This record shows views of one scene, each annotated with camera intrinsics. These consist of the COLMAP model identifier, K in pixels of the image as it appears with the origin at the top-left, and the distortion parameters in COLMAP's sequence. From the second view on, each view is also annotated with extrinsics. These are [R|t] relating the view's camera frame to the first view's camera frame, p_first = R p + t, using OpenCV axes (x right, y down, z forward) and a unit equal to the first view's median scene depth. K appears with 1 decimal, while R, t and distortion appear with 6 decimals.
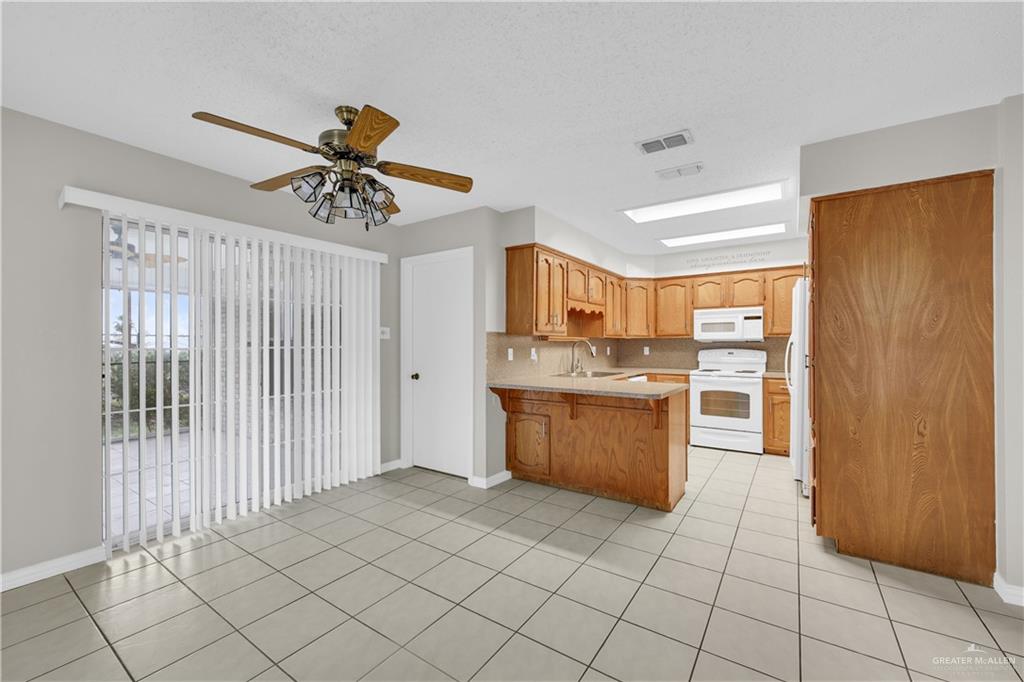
lens RADIAL K [[417.5, 0, 511.9], [0, 417.5, 343.8], [0, 0, 1]] dist [-0.004784, 0.000514]
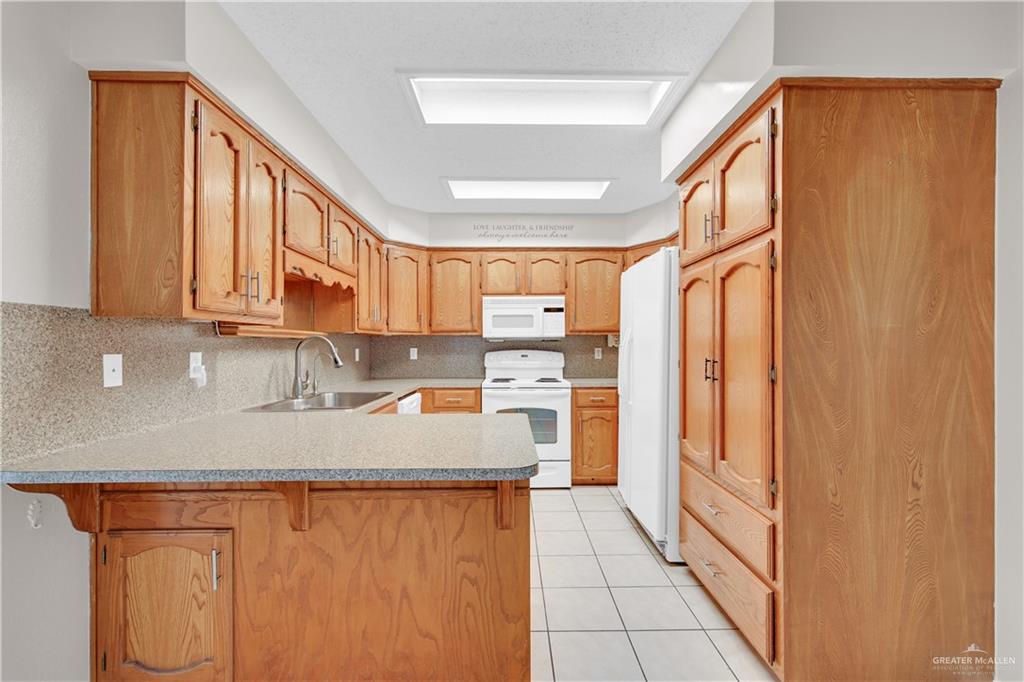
lens RADIAL K [[440.8, 0, 517.6], [0, 440.8, 345.5], [0, 0, 1]] dist [0.003604, 0.000214]
pose [[0.814797, -0.001173, 0.579745, 0.062129], [-0.000108, 0.999998, 0.002175, 0.002410], [-0.579746, -0.001835, 0.814795, 0.471945]]
